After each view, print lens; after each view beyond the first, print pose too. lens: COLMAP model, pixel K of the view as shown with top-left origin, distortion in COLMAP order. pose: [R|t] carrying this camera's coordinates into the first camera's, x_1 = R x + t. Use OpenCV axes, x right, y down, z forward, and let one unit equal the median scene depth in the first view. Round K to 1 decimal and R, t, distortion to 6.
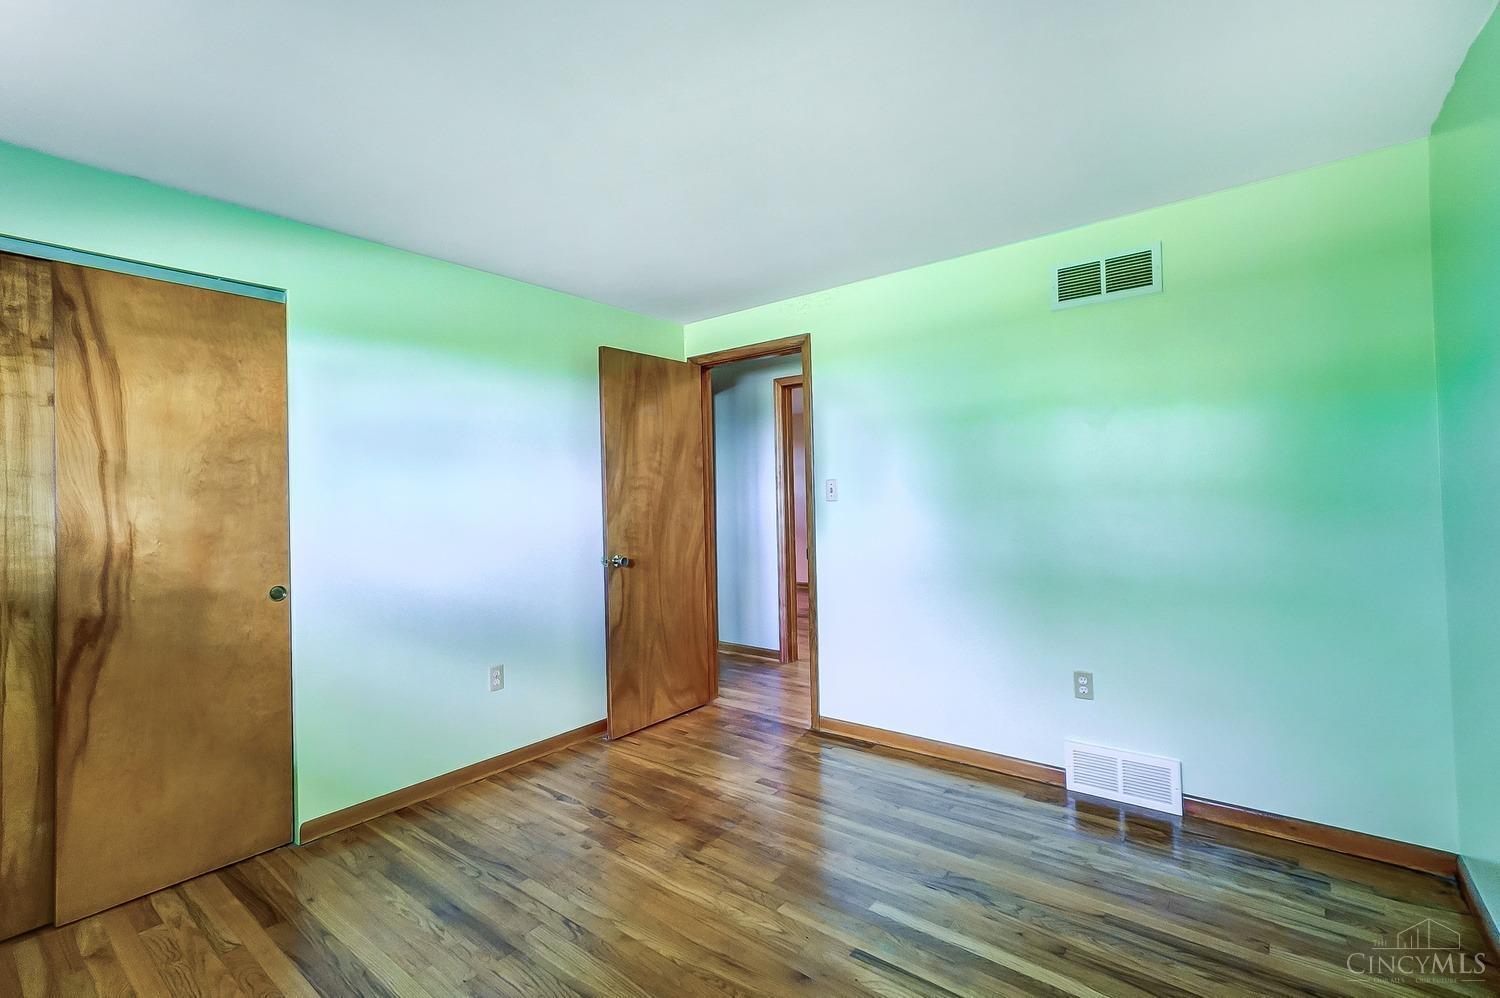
lens RADIAL K [[662.1, 0, 738.6], [0, 662.1, 490.2], [0, 0, 1]] dist [-0.003146, -0.000192]
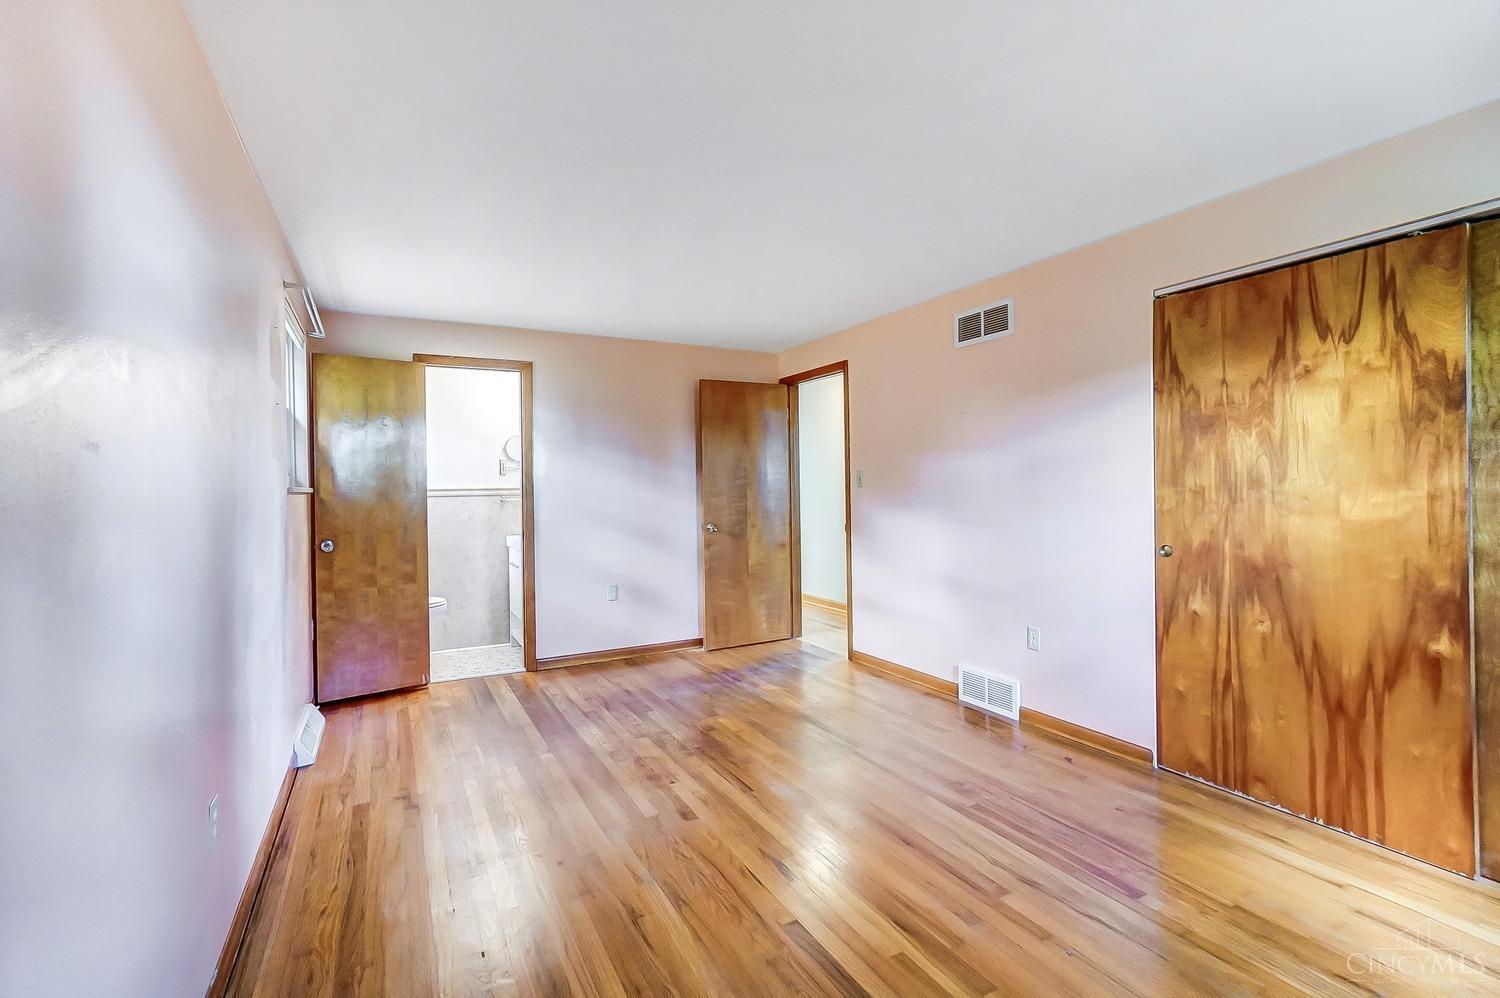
lens RADIAL K [[662.1, 0, 738.6], [0, 662.1, 490.2], [0, 0, 1]] dist [-0.003146, -0.000192]
pose [[0.922095, 0.007481, -0.386892, 0.599809], [0.001323, 0.999746, 0.022483, -0.014024], [0.386962, -0.021243, 0.921851, -0.426102]]
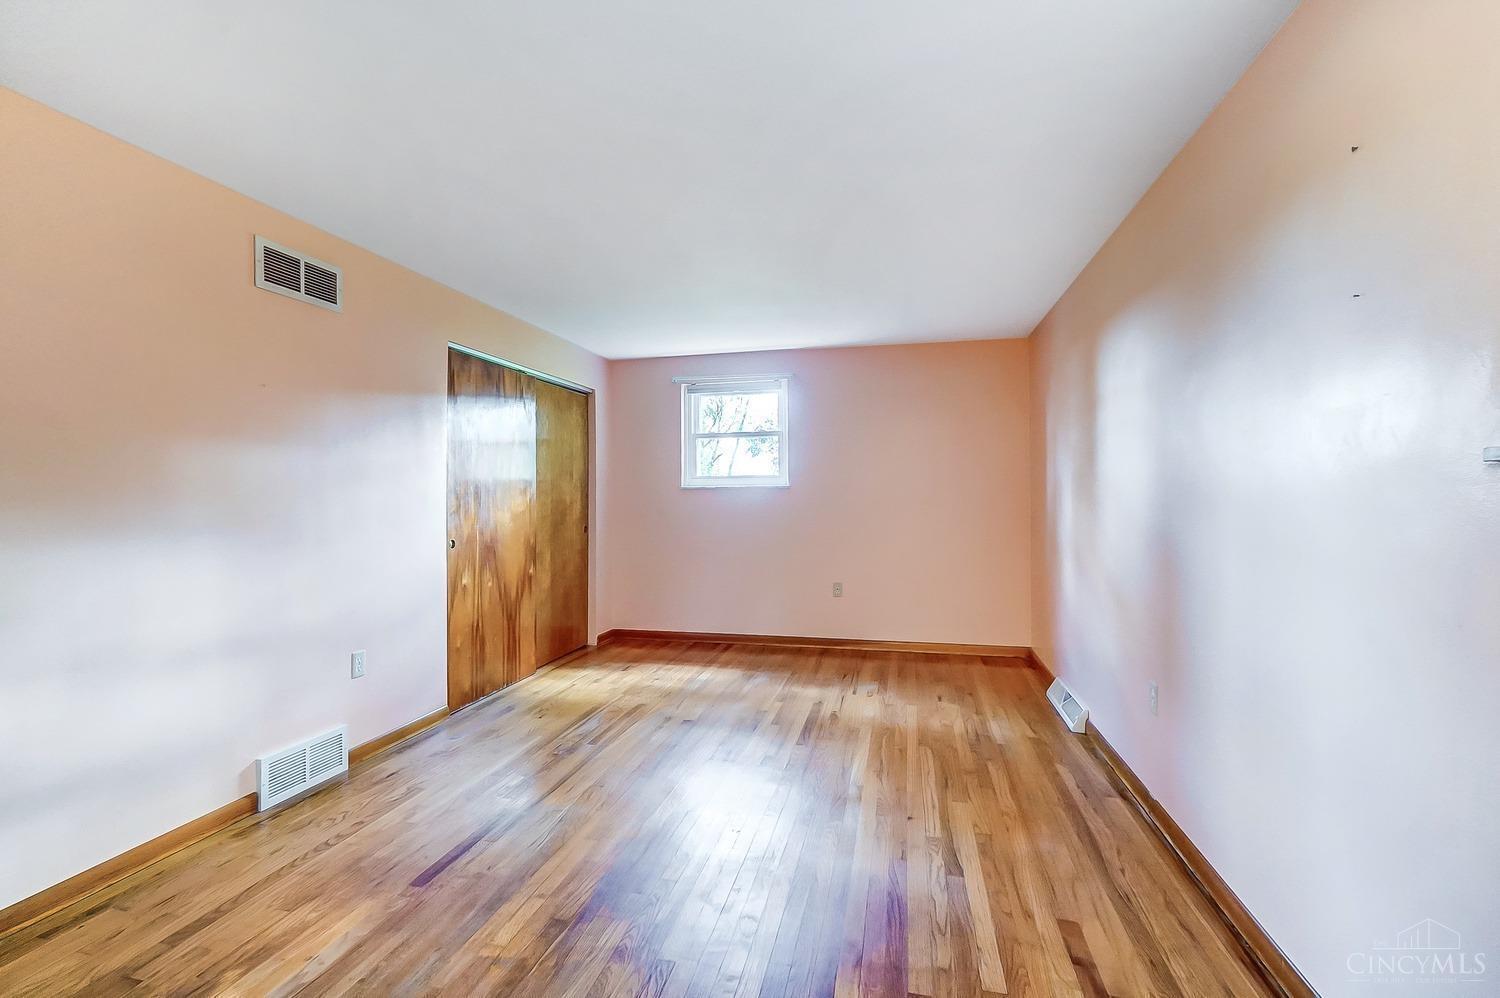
lens RADIAL K [[662.1, 0, 738.6], [0, 662.1, 490.2], [0, 0, 1]] dist [-0.003146, -0.000192]
pose [[-0.417383, 0.029163, 0.908263, -0.620016], [0.006838, 0.999557, -0.028952, 0.037805], [-0.908705, -0.005873, -0.417397, 0.789944]]
